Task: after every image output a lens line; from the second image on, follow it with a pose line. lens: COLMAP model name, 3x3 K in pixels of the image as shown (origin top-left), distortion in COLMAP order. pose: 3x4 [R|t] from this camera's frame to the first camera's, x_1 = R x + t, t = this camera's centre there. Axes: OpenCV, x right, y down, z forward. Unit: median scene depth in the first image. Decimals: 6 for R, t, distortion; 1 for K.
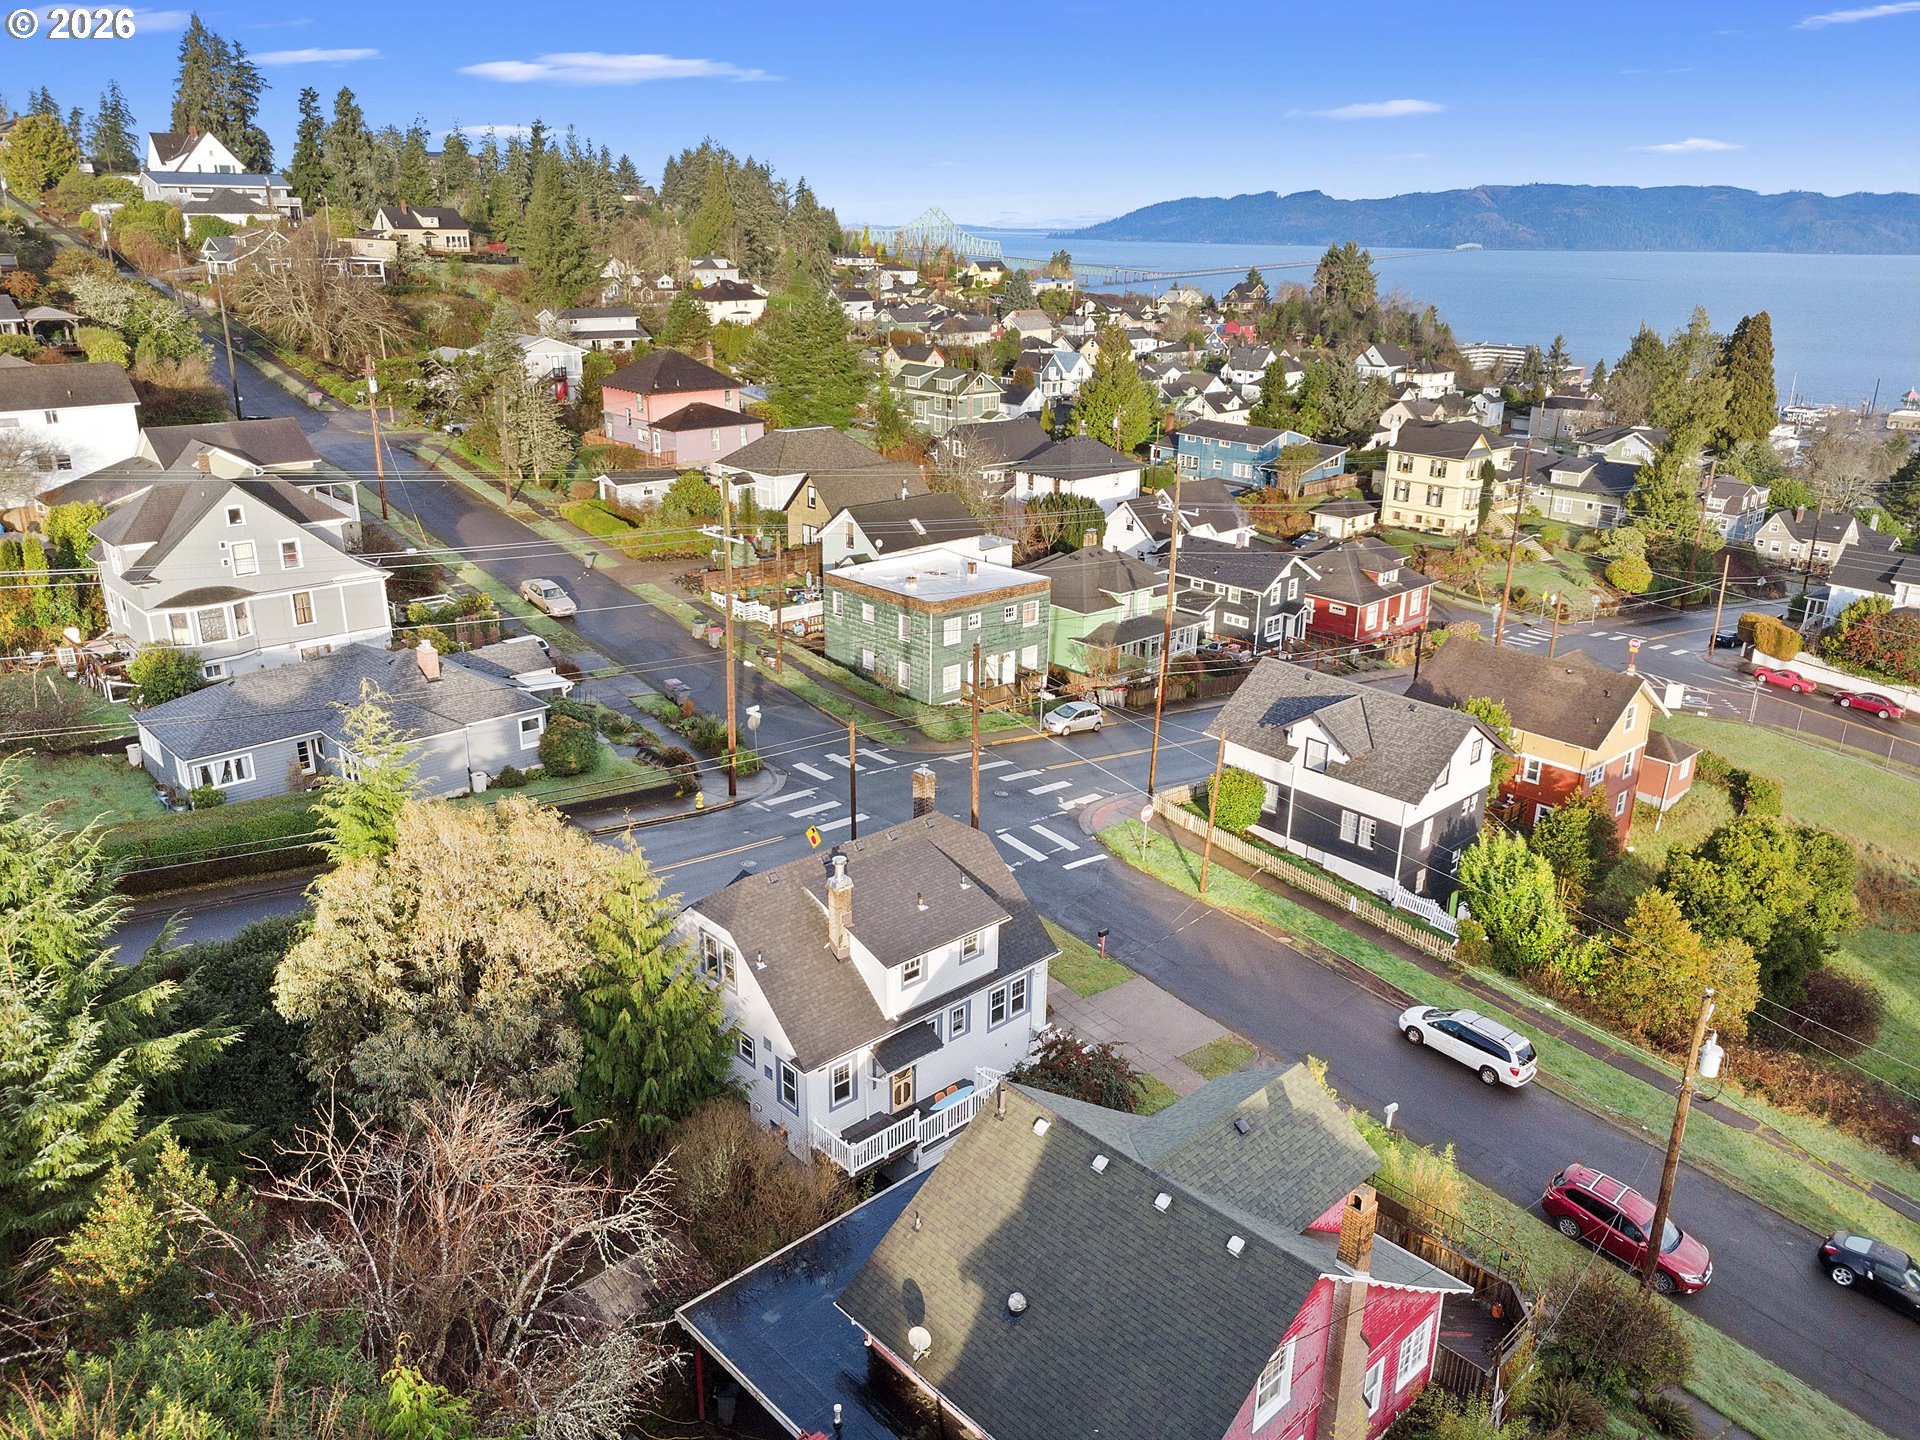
lens RADIAL K [[1388.4, 0, 960.0], [0, 1388.4, 720.0], [0, 0, 1]] dist [0.001398, -0.000679]
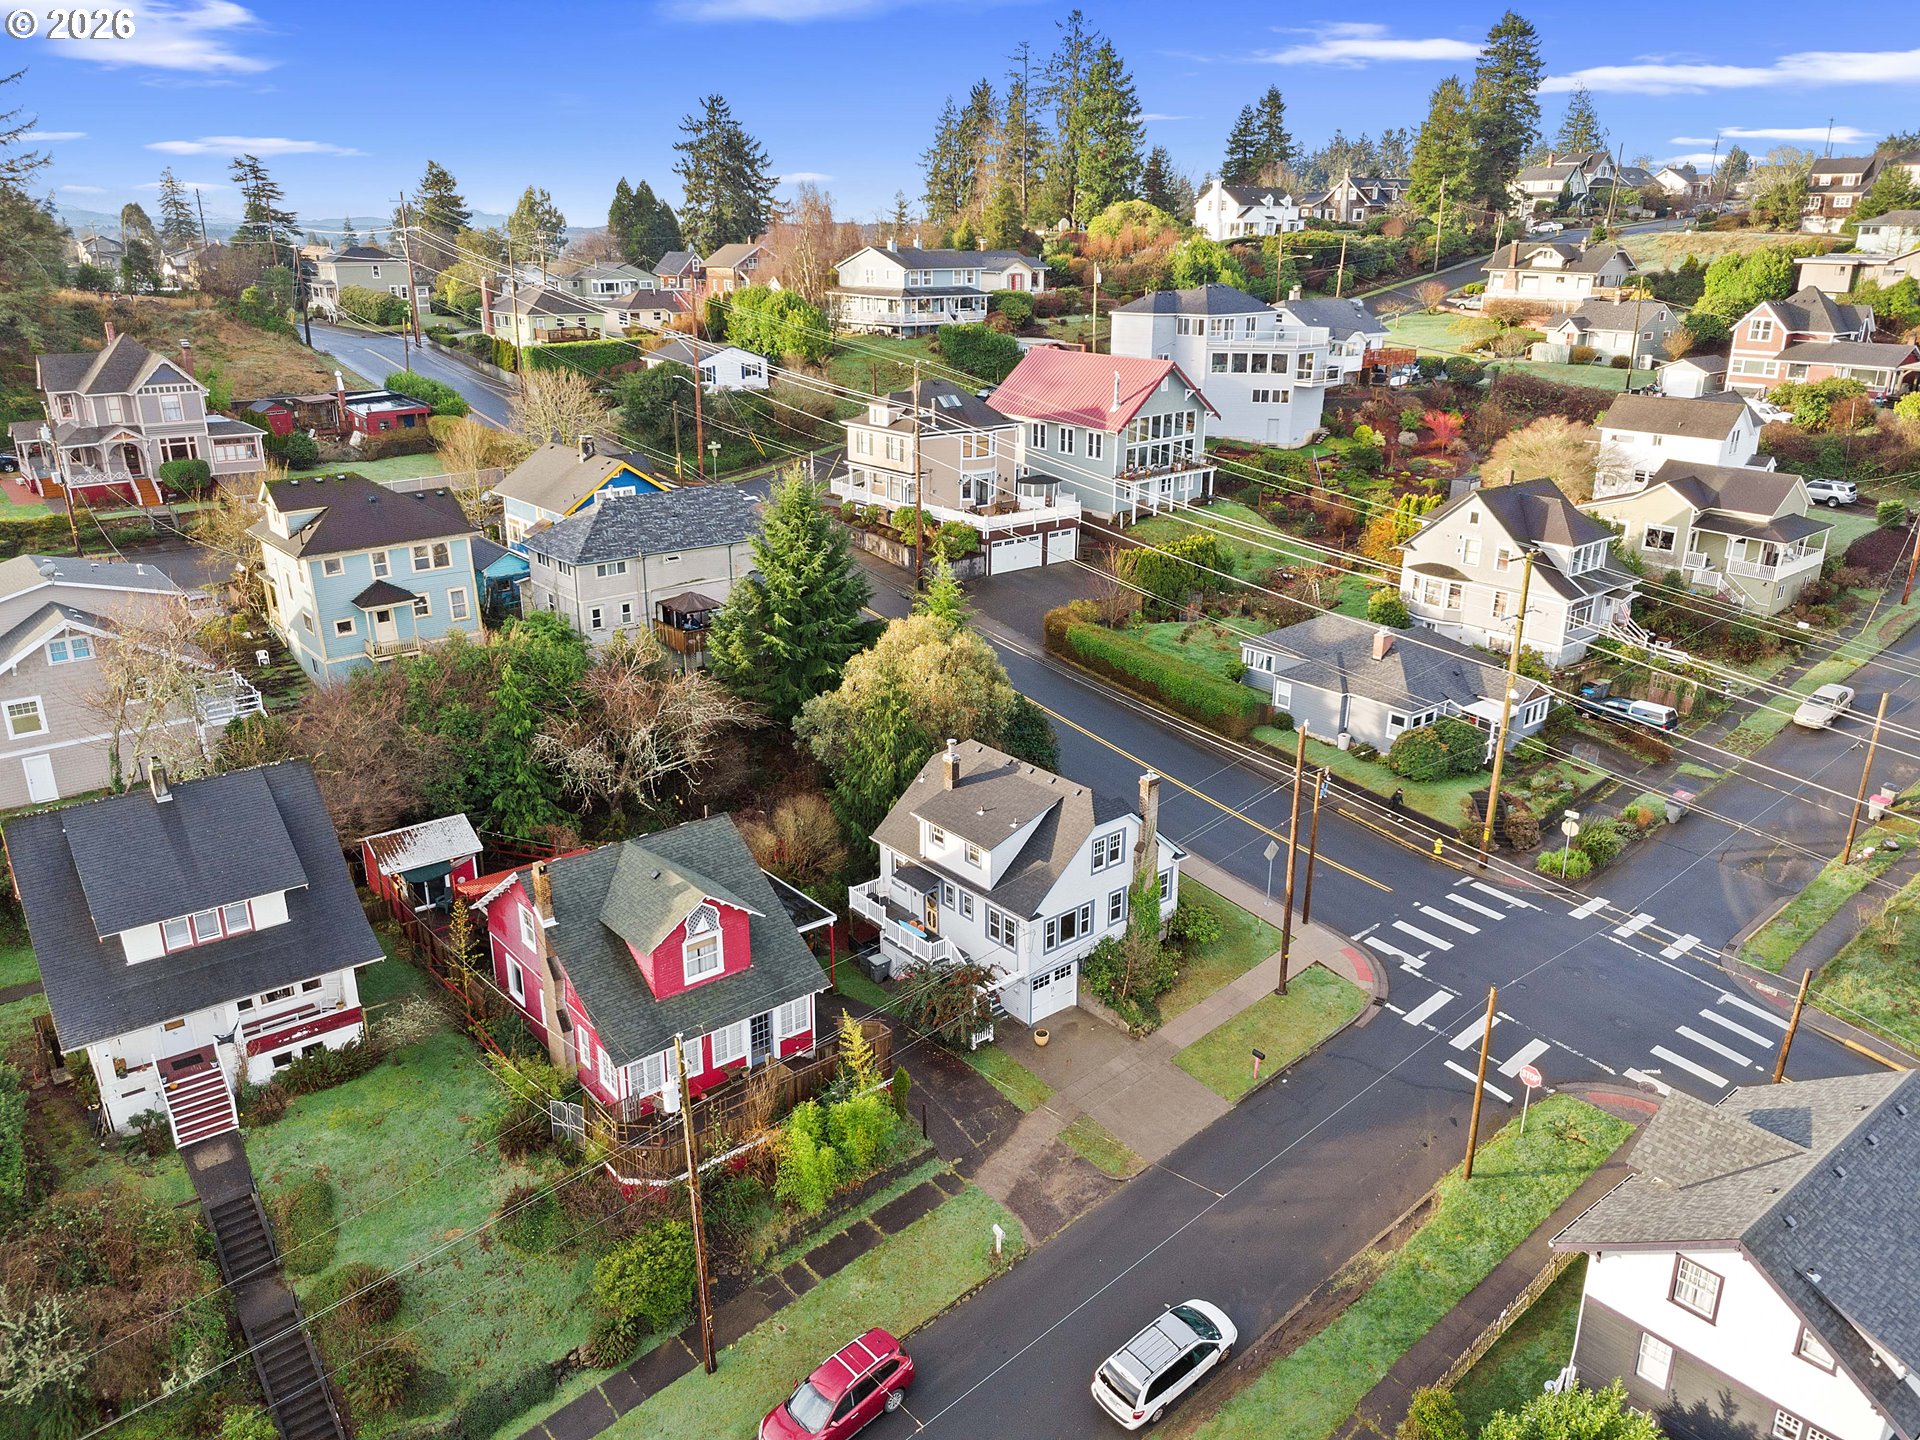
lens RADIAL K [[1388.4, 0, 960.0], [0, 1388.4, 720.0], [0, 0, 1]] dist [0.001398, -0.000679]
pose [[-0.064447, 0.318690, -0.945665, 0.796702], [-0.336166, 0.885316, 0.321262, -0.242026], [0.939595, 0.338604, 0.050077, 0.578894]]
